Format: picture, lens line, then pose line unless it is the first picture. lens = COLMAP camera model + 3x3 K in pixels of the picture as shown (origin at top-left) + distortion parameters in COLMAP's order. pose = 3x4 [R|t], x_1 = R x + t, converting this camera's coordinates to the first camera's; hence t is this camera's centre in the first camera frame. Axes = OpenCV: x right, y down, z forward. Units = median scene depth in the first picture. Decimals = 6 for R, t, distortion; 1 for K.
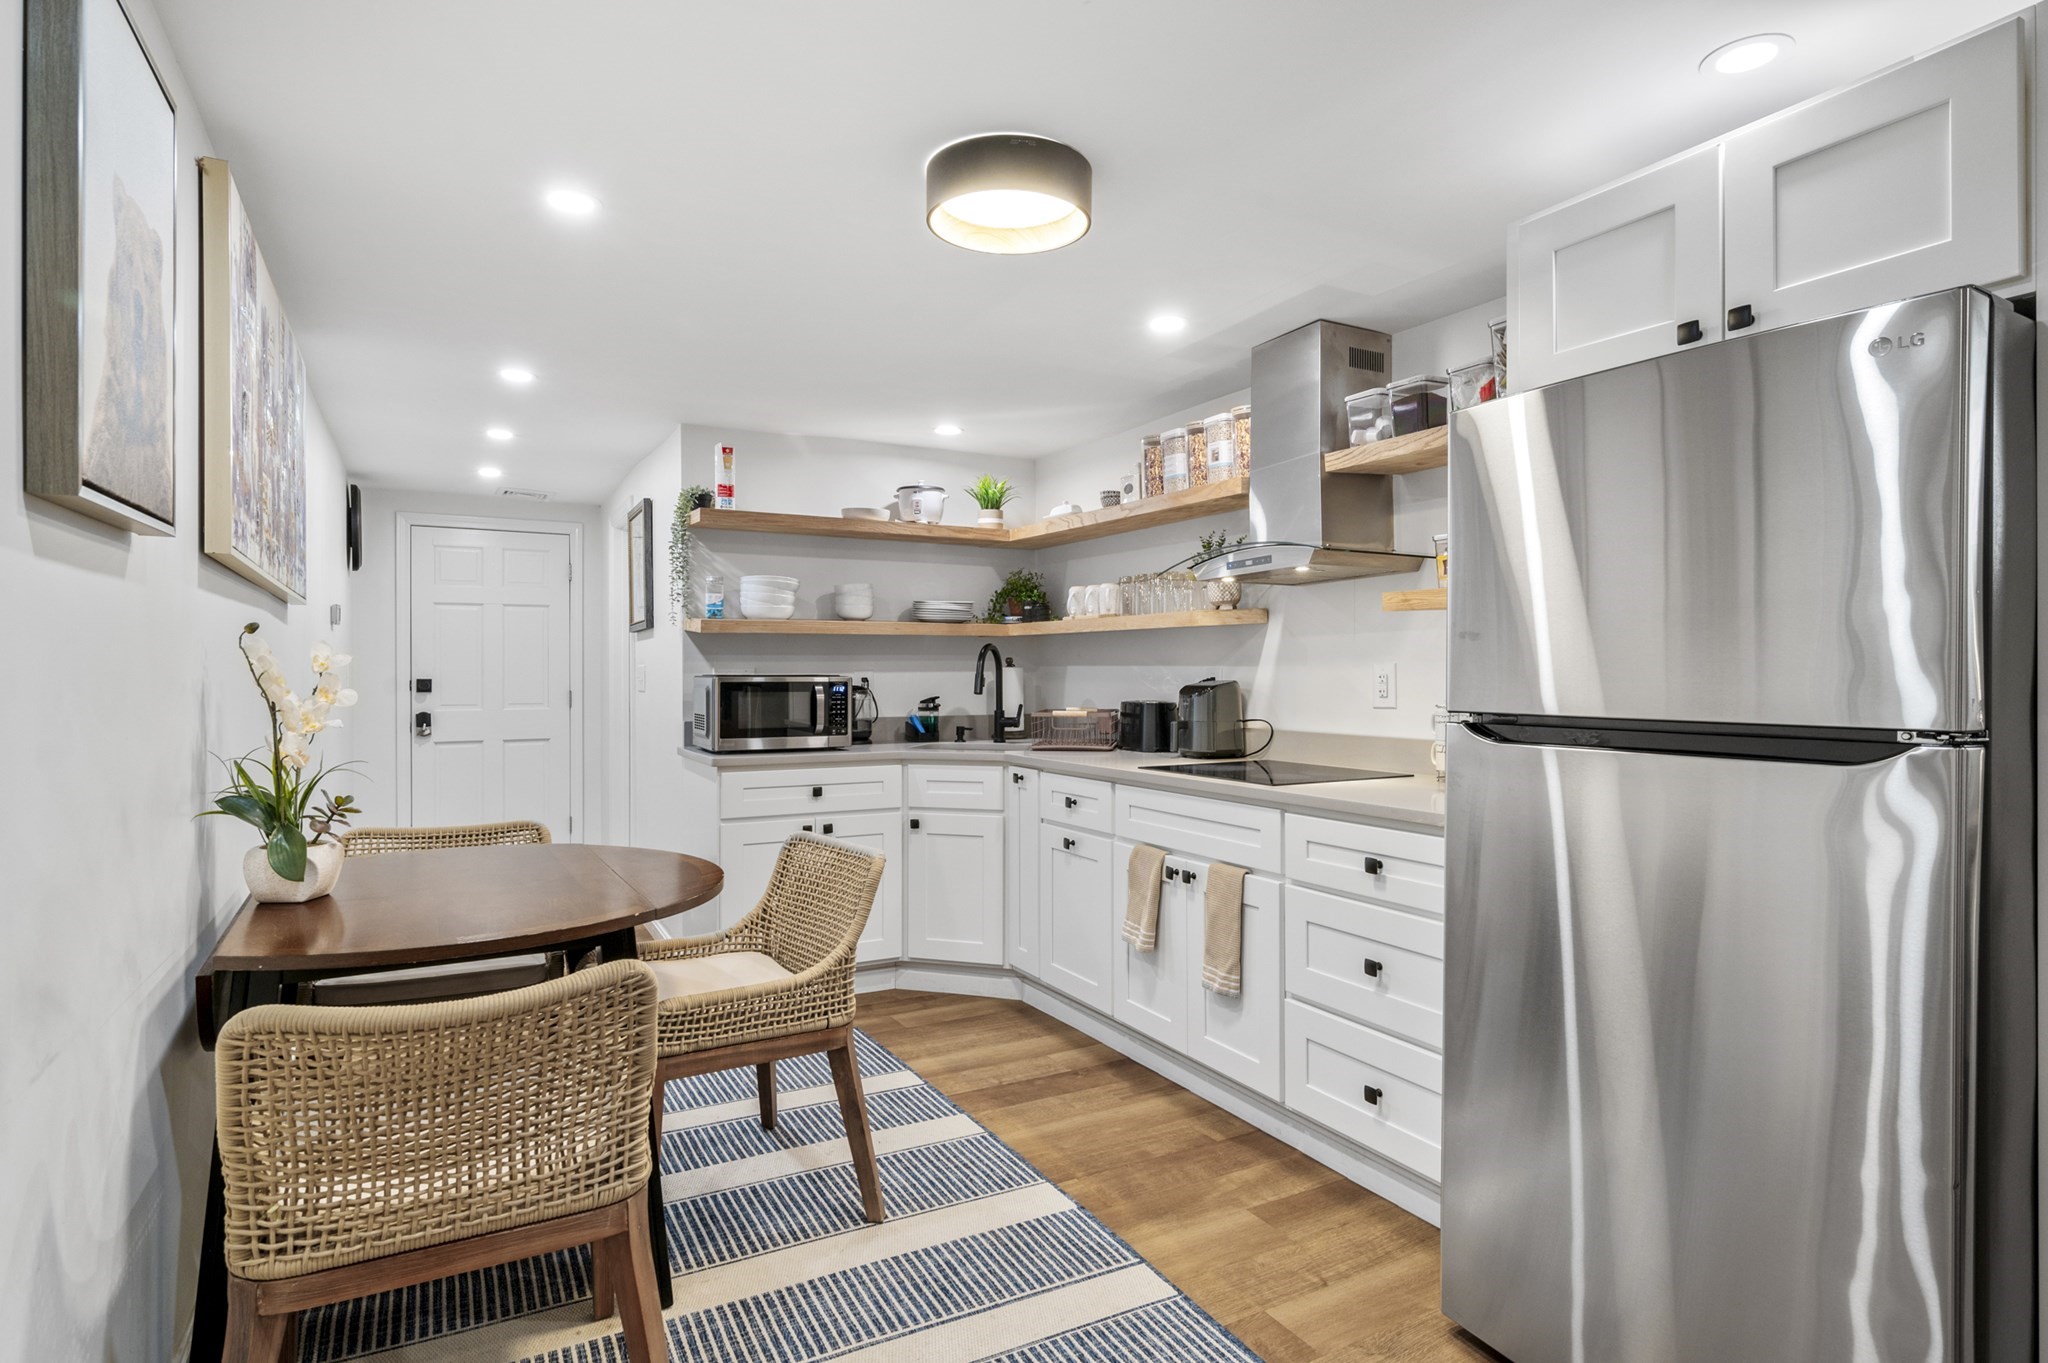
lens RADIAL K [[1060.5, 0, 1024.0], [0, 1060.5, 681.5], [0, 0, 1]] dist [0.000778, -0.000169]
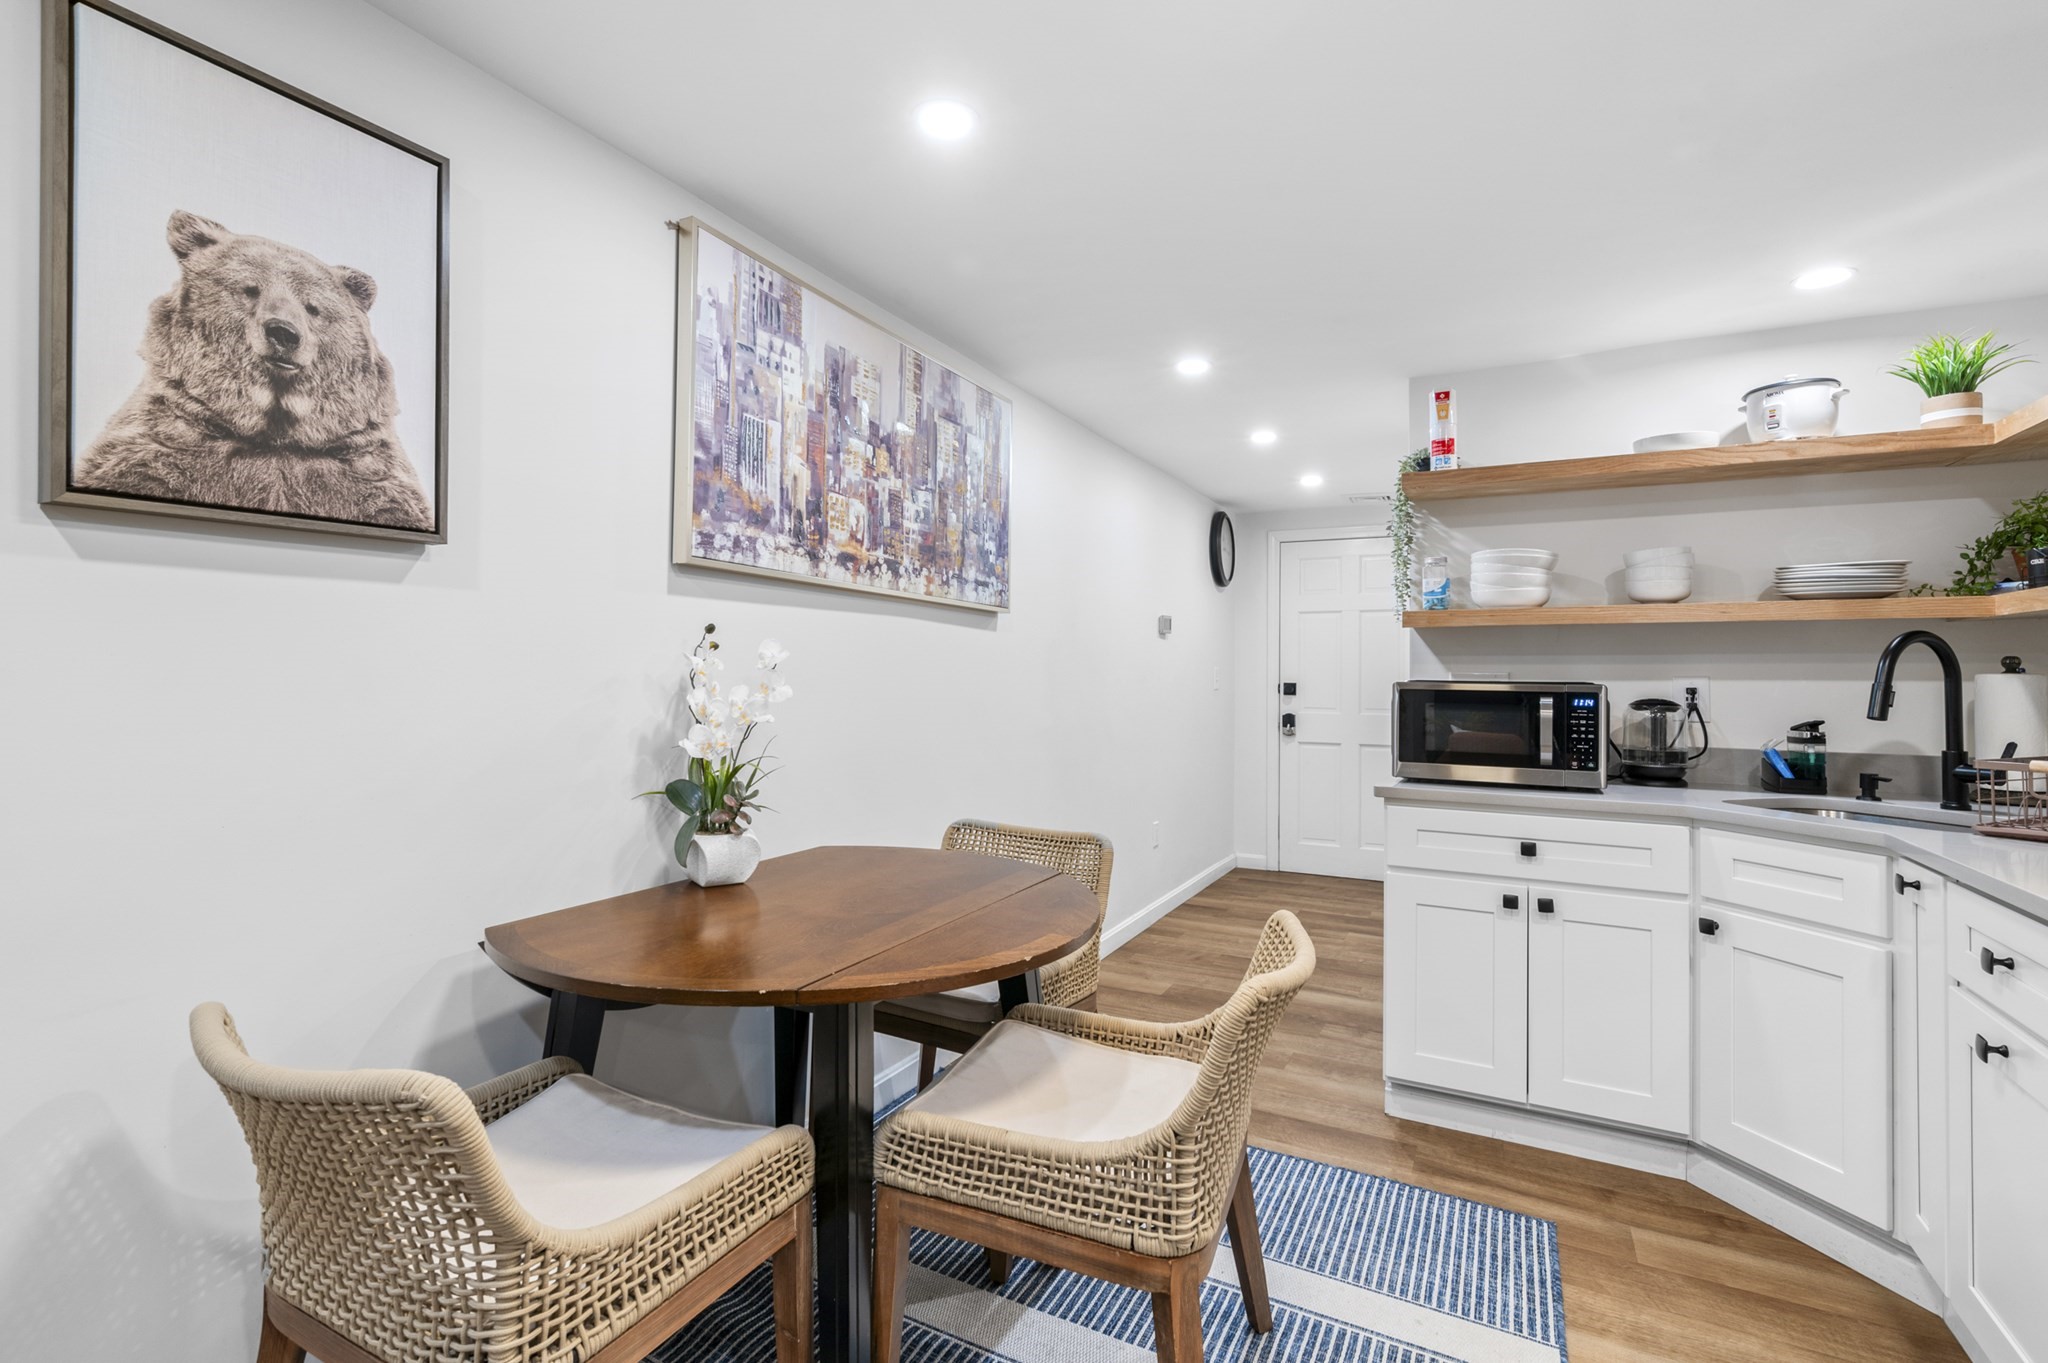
lens RADIAL K [[942.1, 0, 1019.9], [0, 942.1, 661.8], [0, 0, 1]] dist [-0.001002, -0.000859]
pose [[0.548982, -0.005319, -0.835817, 0.122444], [-0.018277, 0.999664, -0.018367, -0.001399], [0.835634, 0.025360, 0.548701, 0.332073]]
